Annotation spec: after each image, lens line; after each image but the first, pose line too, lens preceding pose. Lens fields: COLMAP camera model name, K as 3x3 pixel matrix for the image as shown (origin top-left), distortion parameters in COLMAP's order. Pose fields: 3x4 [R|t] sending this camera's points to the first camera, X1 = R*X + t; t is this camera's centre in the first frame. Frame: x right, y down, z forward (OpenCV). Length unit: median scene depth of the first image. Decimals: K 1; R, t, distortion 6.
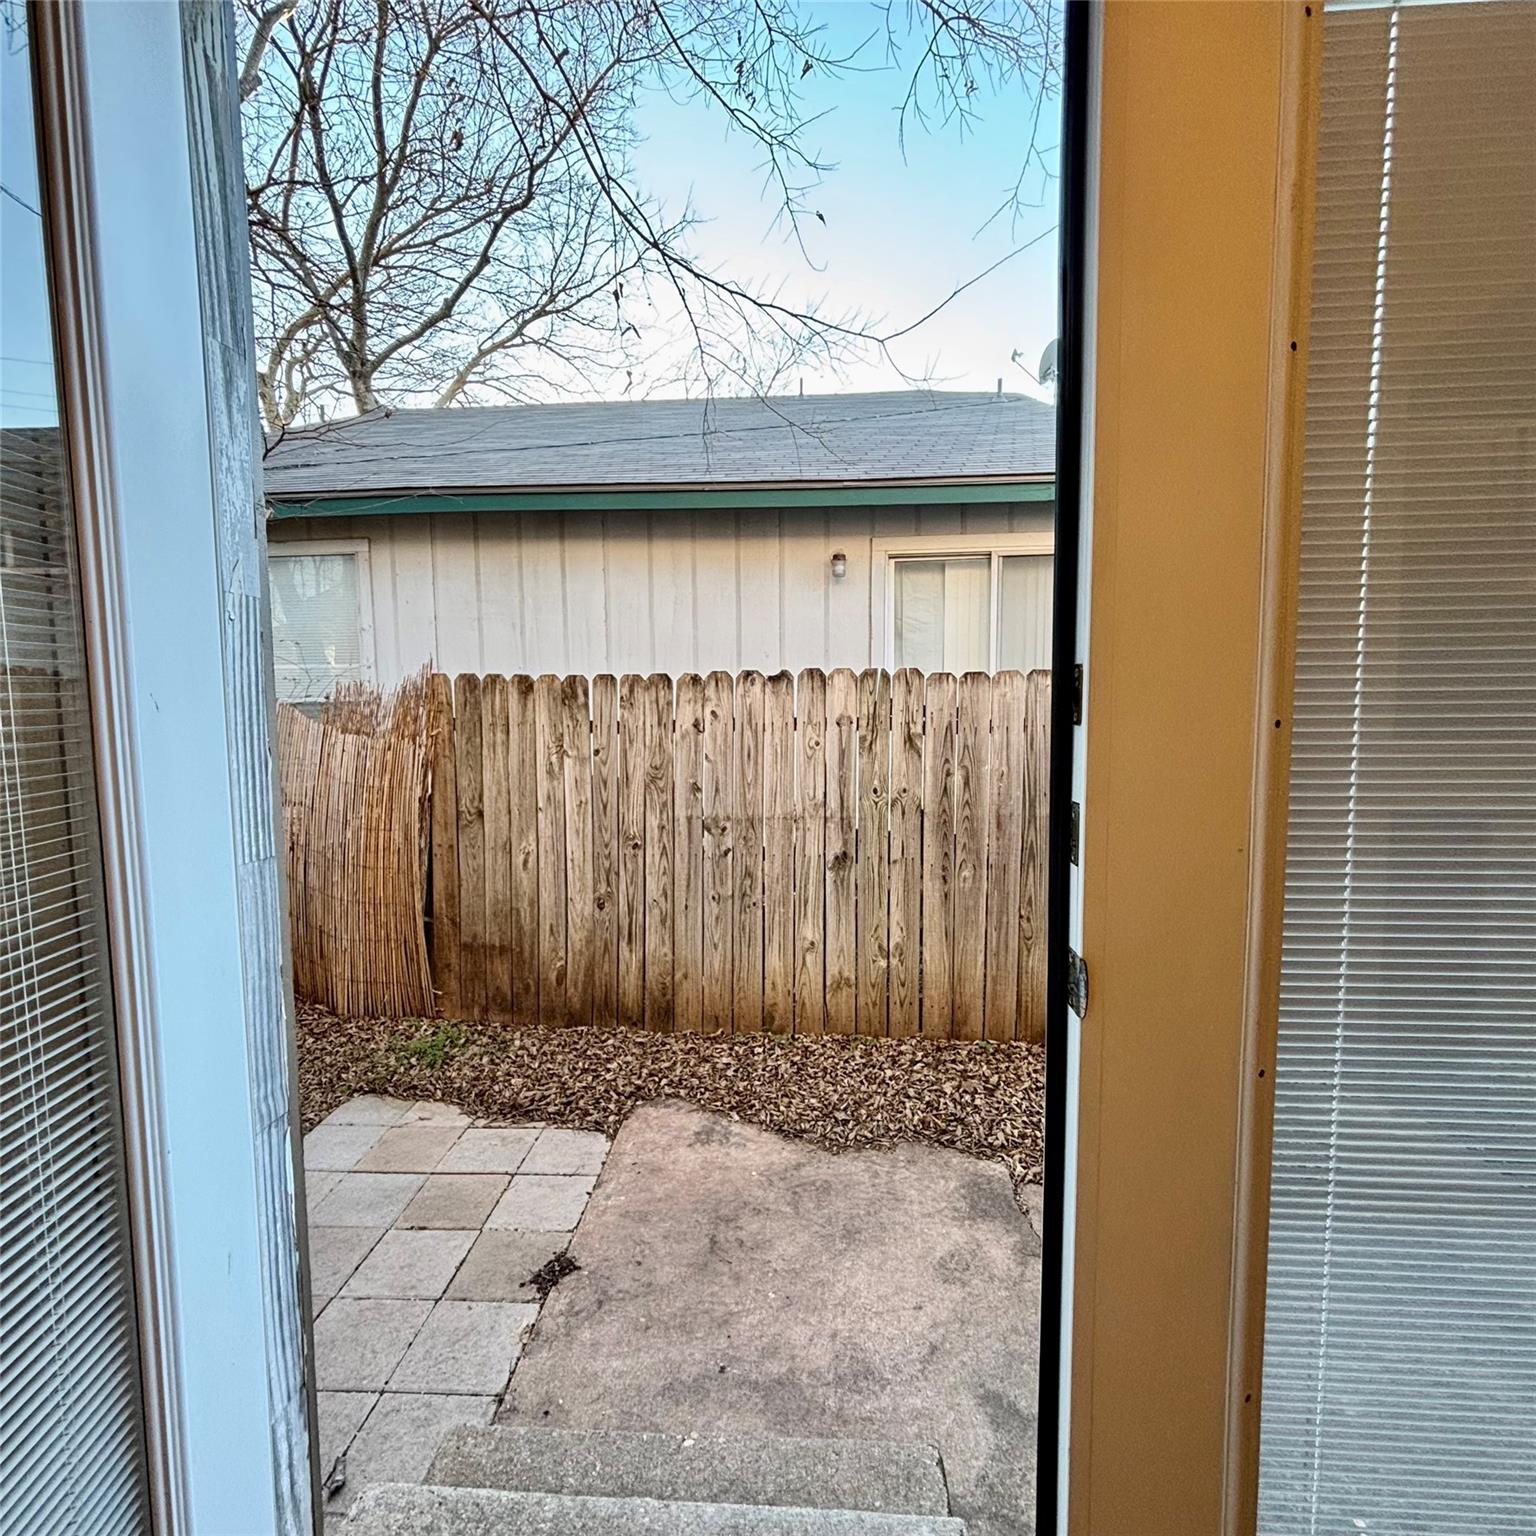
lens RADIAL K [[810.1, 0, 765.9], [0, 810.1, 753.2], [0, 0, 1]] dist [0.001197, -0.000504]
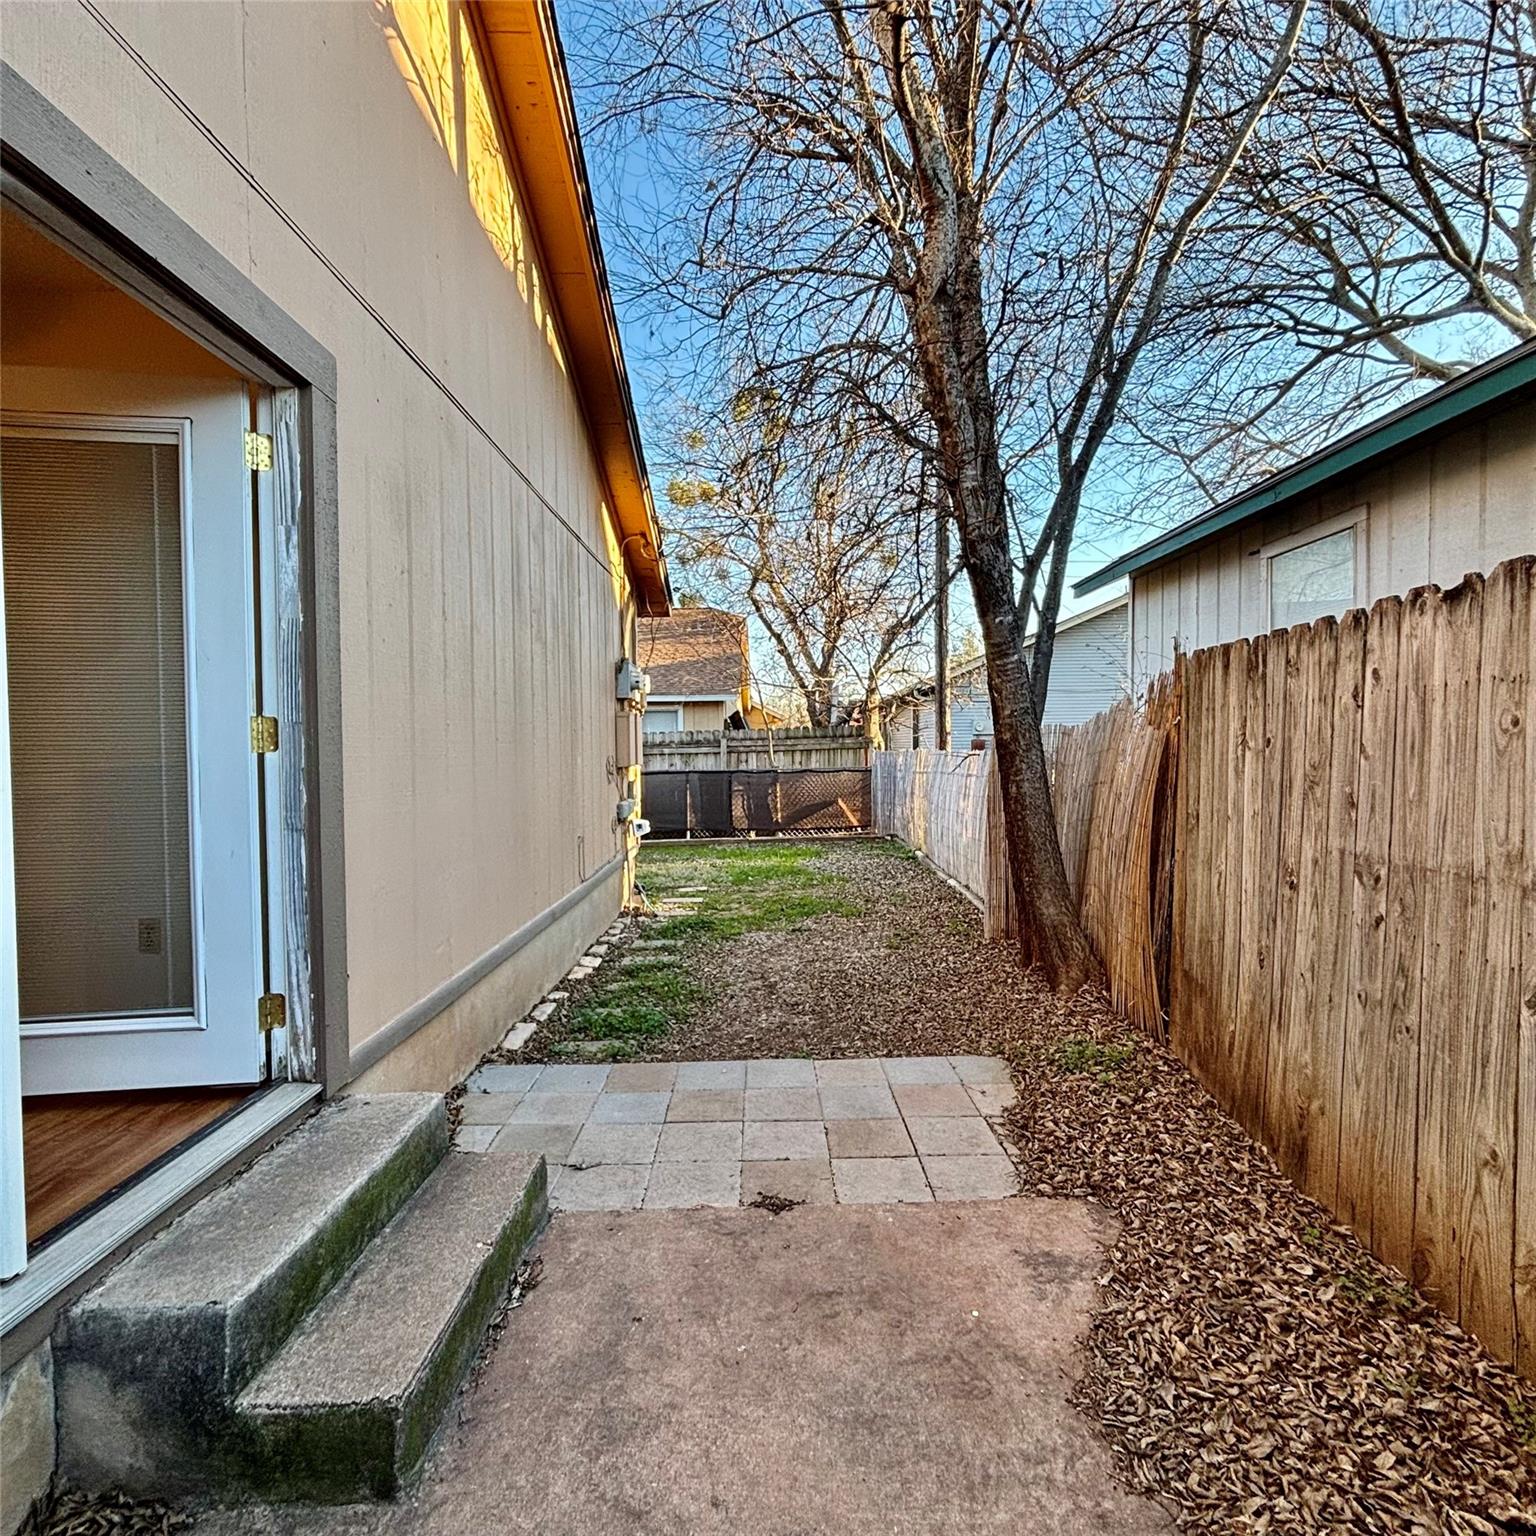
lens RADIAL K [[823.0, 0, 768.0], [0, 823.0, 768.0], [0, 0, 1]] dist [-0.012865, 0.009619]
pose [[0.094781, 0.044624, -0.994498, 0.470712], [-0.069586, 0.996848, 0.038098, 0.024837], [0.993063, 0.065592, 0.097587, 0.521887]]
